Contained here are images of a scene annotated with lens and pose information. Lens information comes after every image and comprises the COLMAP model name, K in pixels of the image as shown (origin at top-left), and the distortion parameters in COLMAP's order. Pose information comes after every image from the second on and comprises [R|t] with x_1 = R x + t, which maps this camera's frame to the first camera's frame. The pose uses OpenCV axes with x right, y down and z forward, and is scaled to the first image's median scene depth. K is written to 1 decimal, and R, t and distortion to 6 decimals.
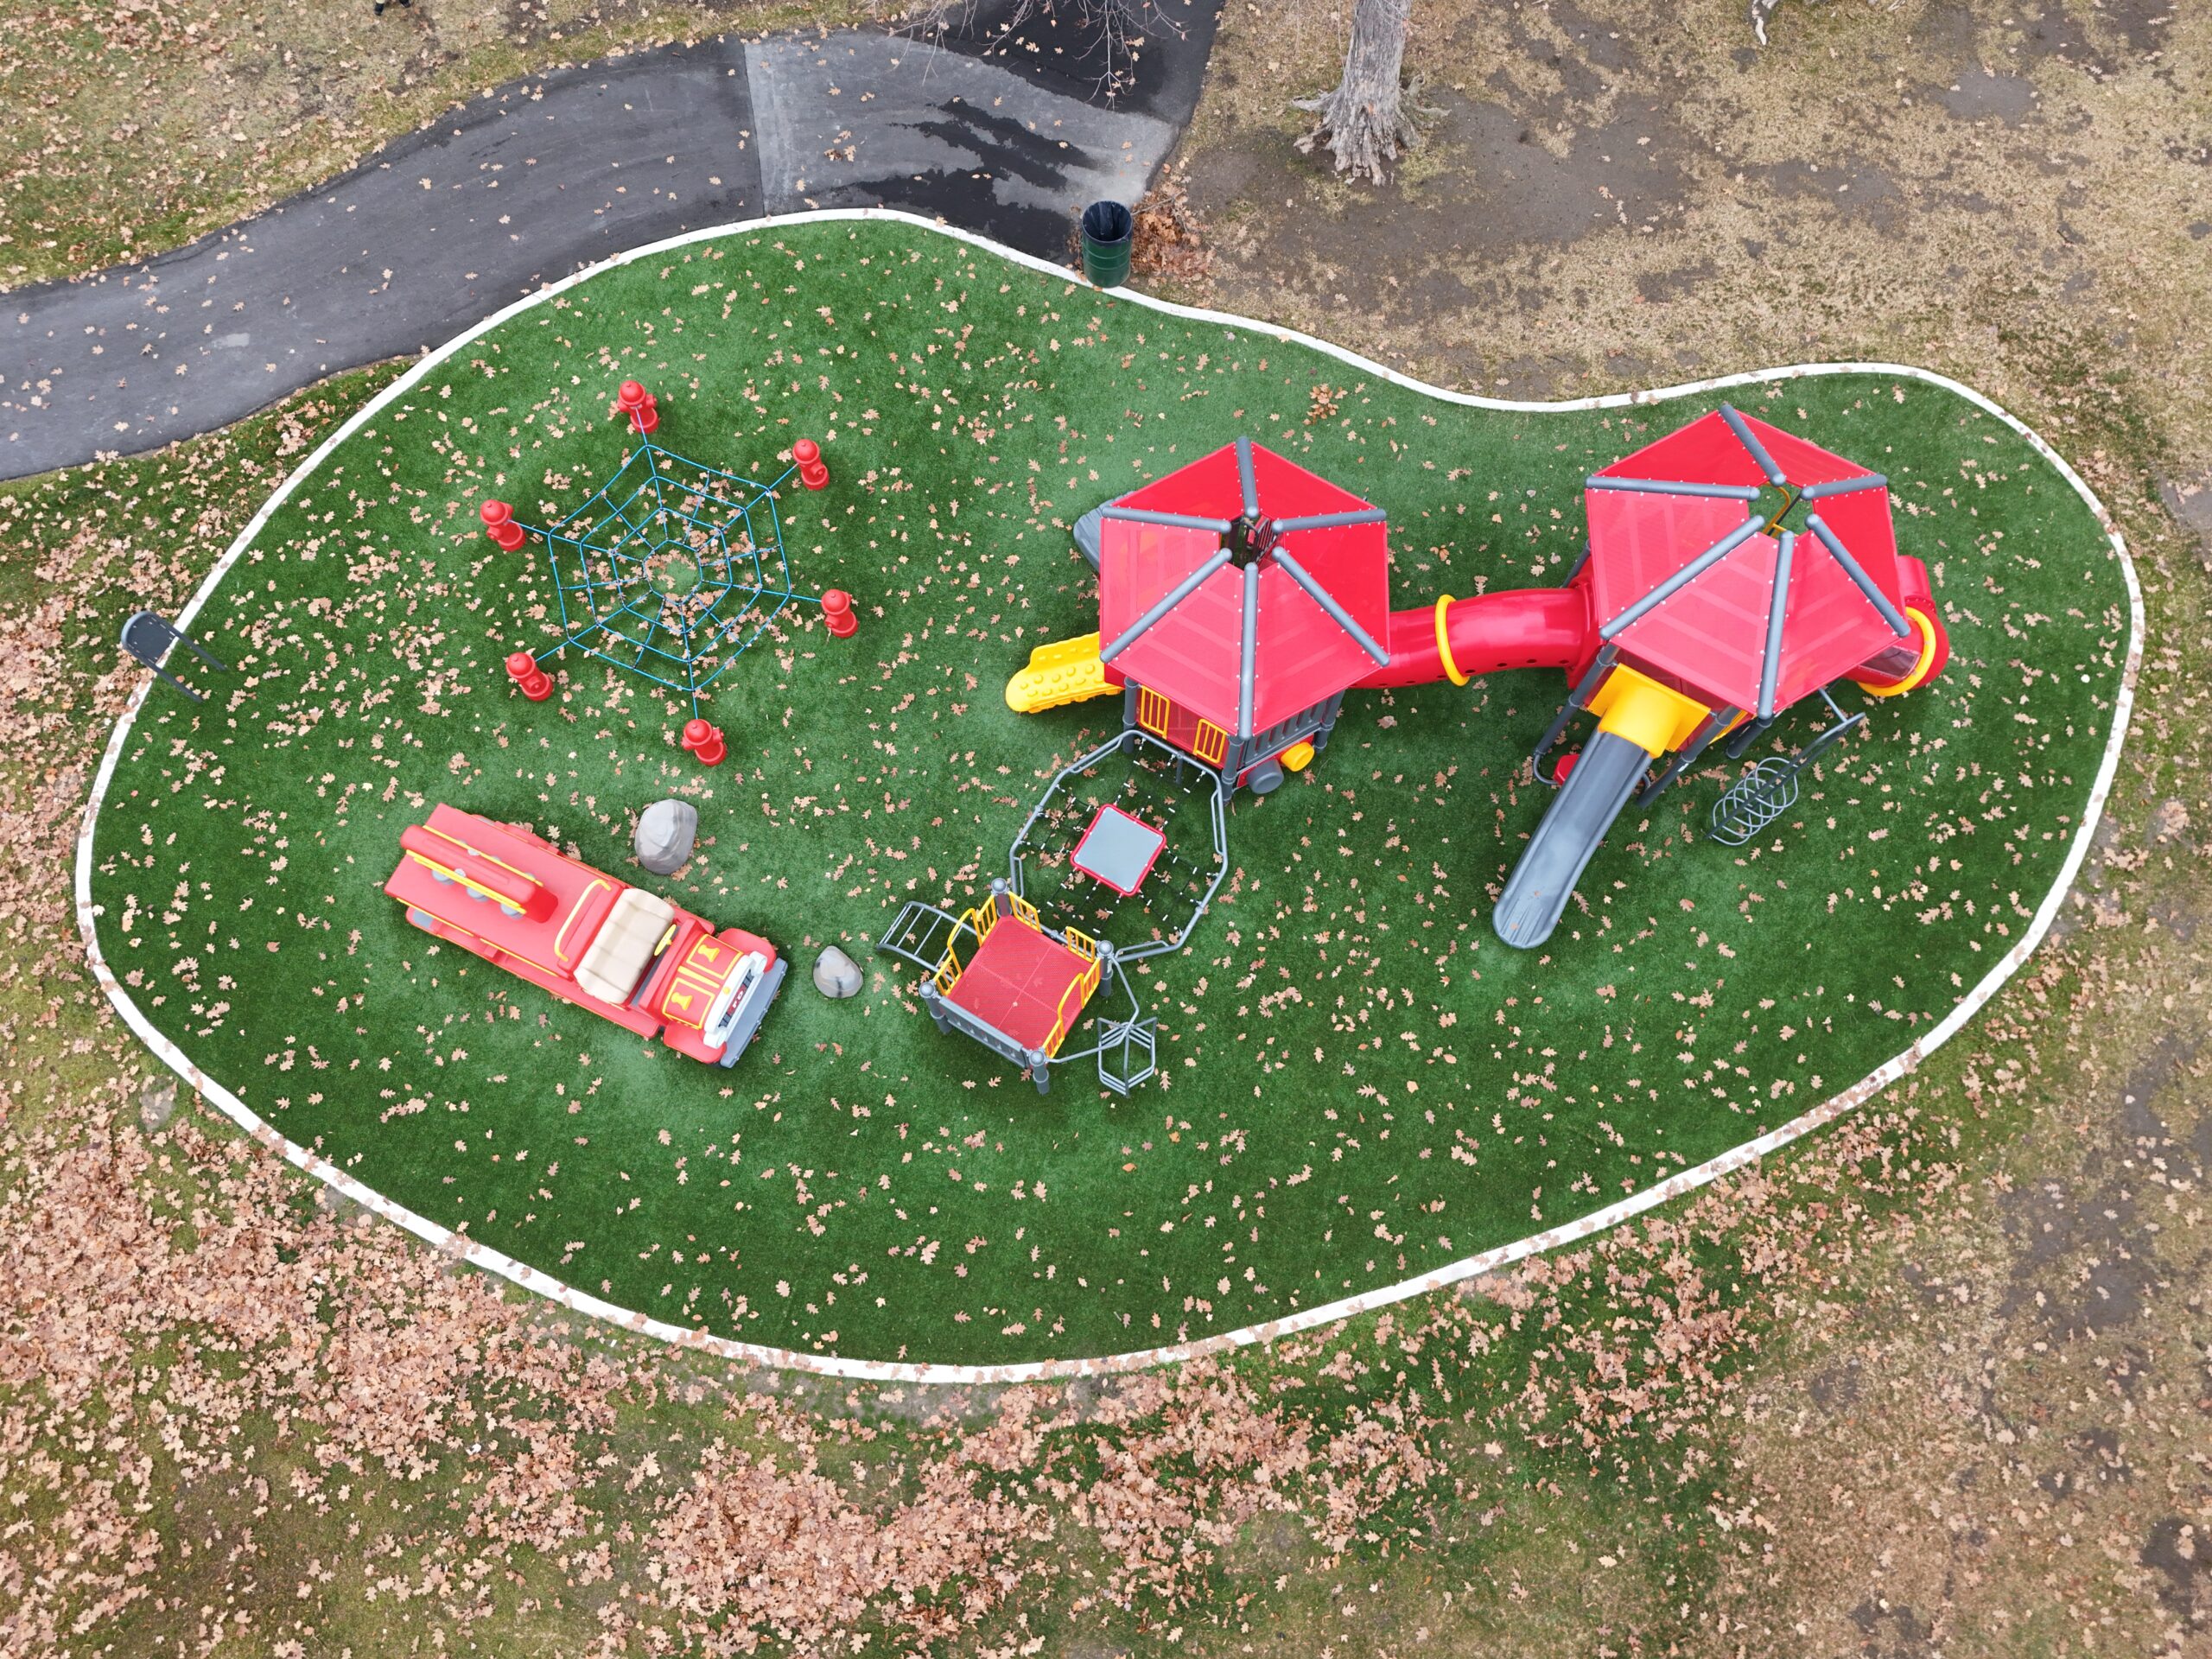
lens RADIAL K [[1616.0, 0, 1110.3], [0, 1616.0, 838.2], [0, 0, 1]] dist [0.079155, -0.075388]
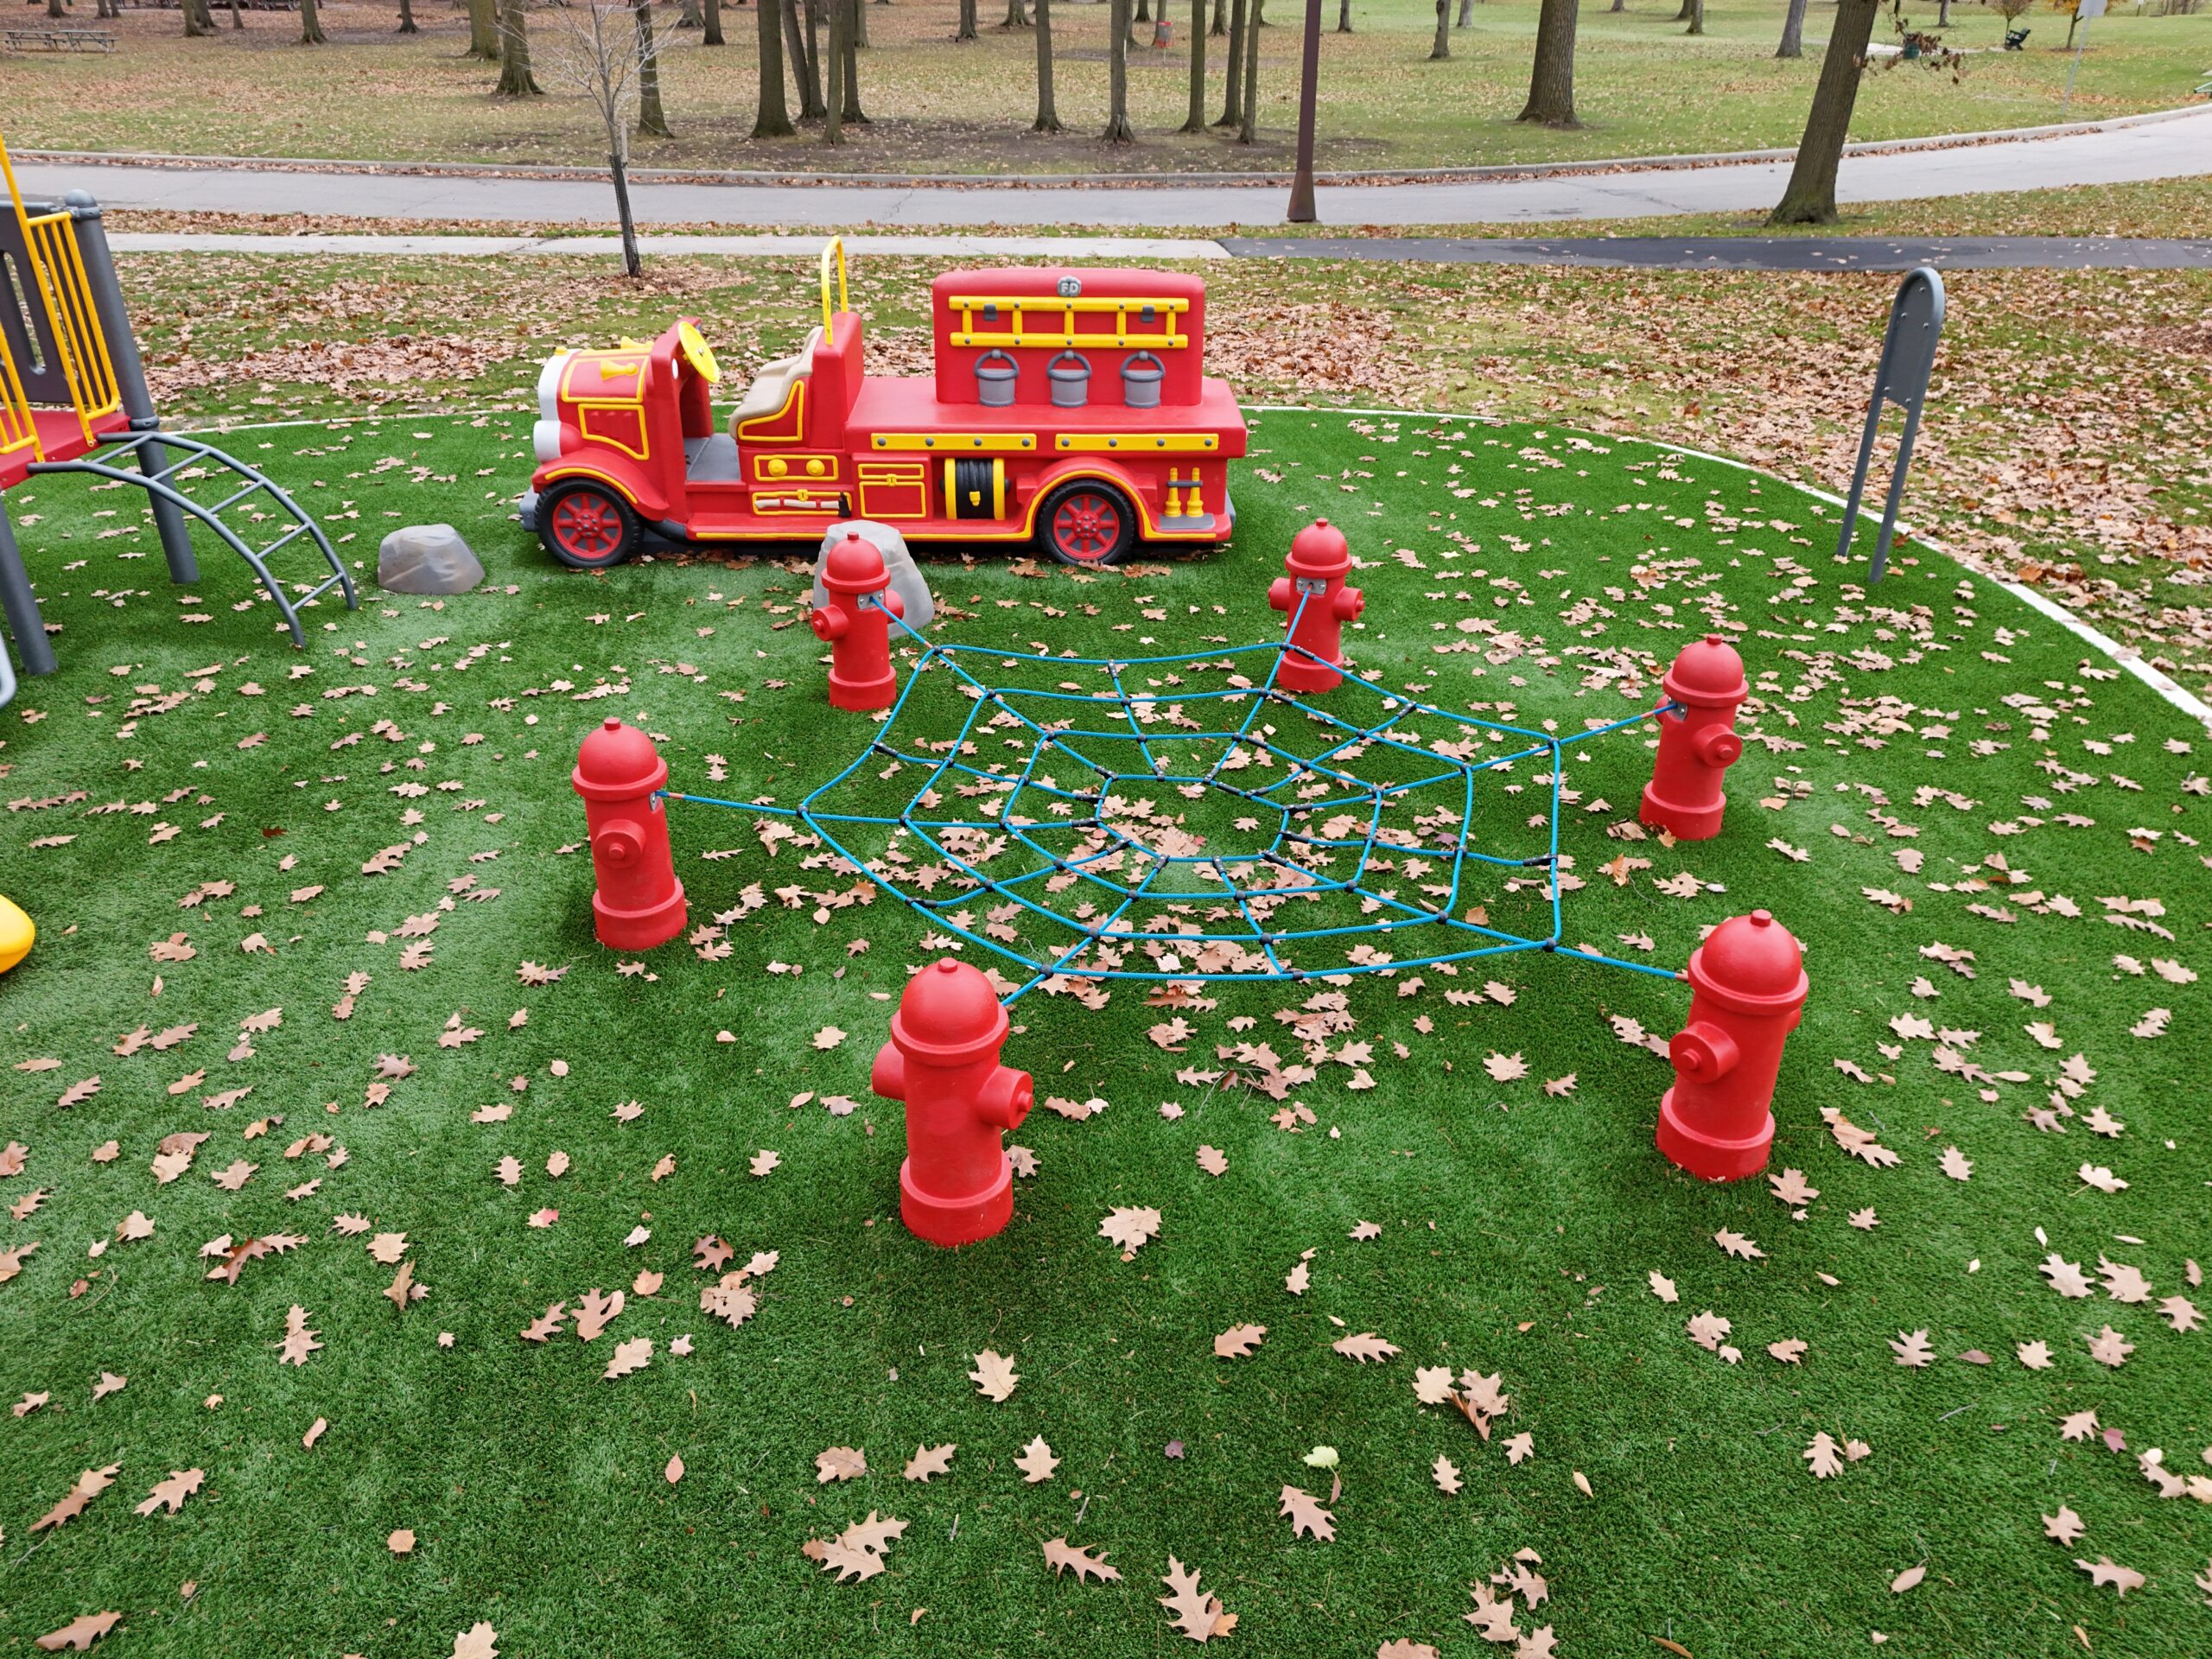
lens RADIAL K [[1616.0, 0, 1110.3], [0, 1616.0, 838.2], [0, 0, 1]] dist [0.079155, -0.075388]
pose [[-0.887030, 0.219683, -0.406100, -0.131287], [-0.439793, -0.134225, 0.888012, -0.484573], [0.140572, 0.966293, 0.215677, 1.012284]]
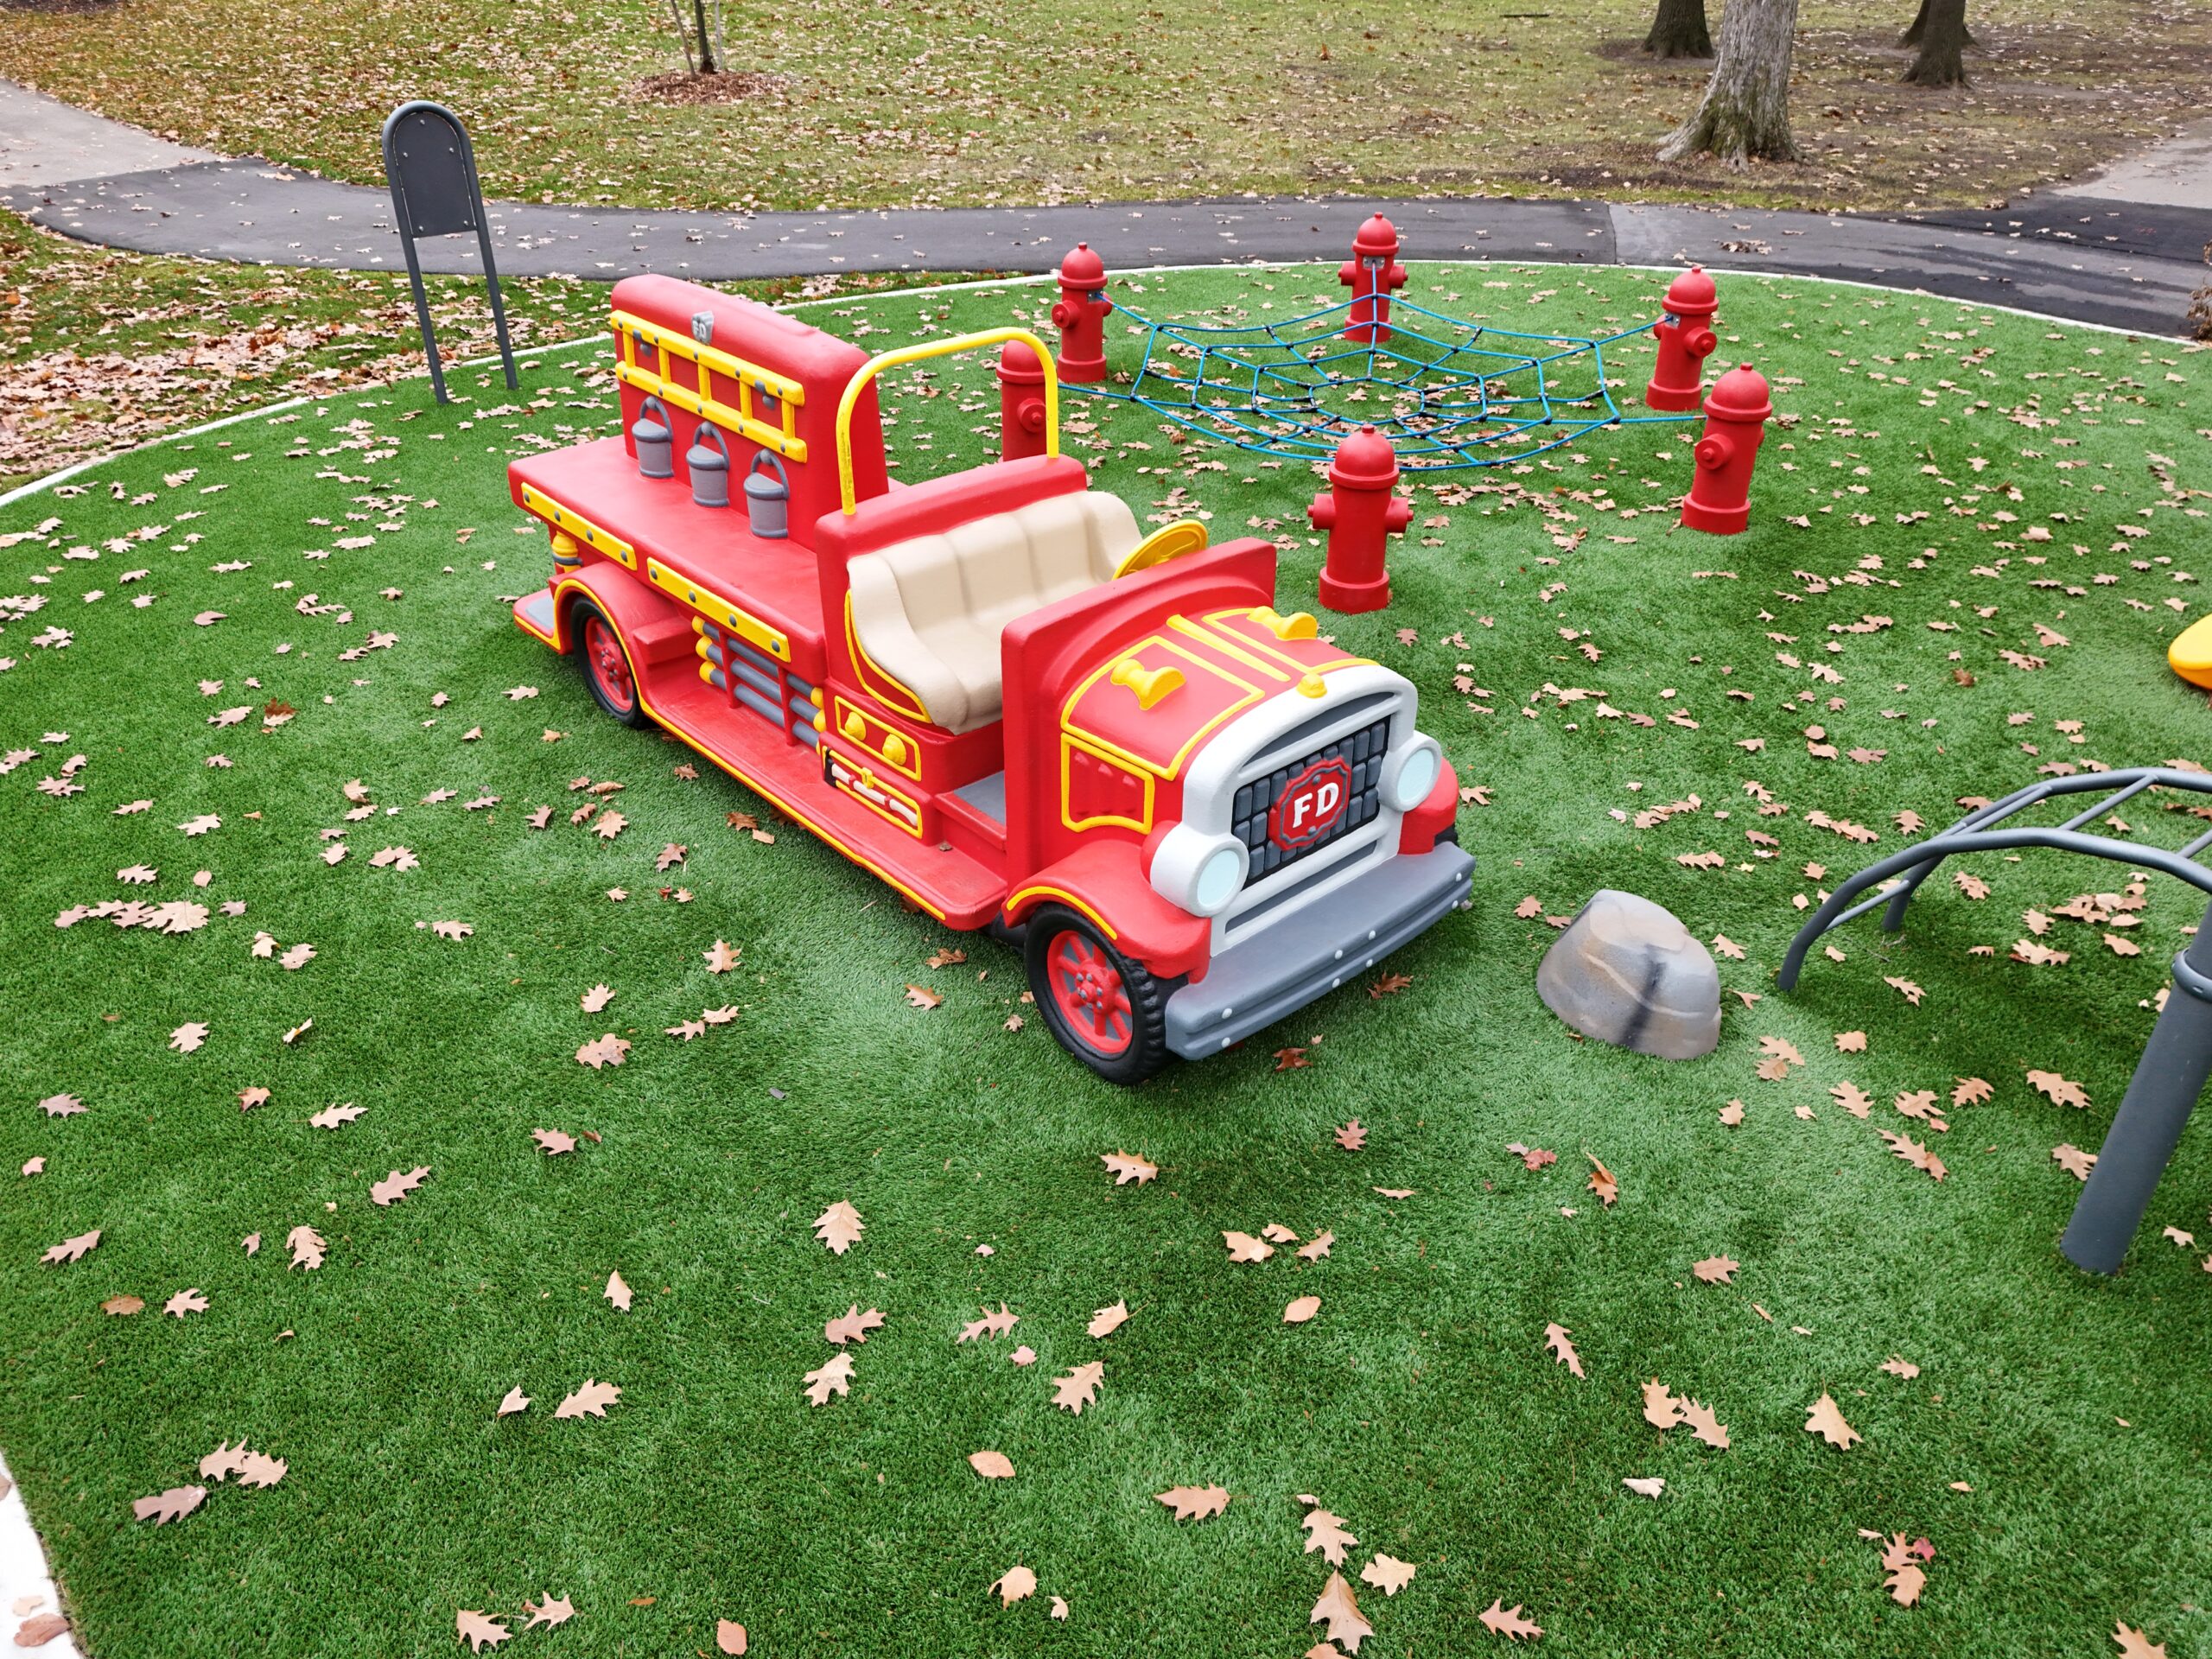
lens RADIAL K [[1626.1, 0, 1109.2], [0, 1626.1, 831.2], [0, 0, 1]] dist [0.074262, -0.072678]
pose [[0.922814, 0.209719, -0.323161, -0.167572], [-0.368527, 0.724998, -0.581864, 0.263578], [0.112263, 0.656045, 0.746326, 0.772191]]
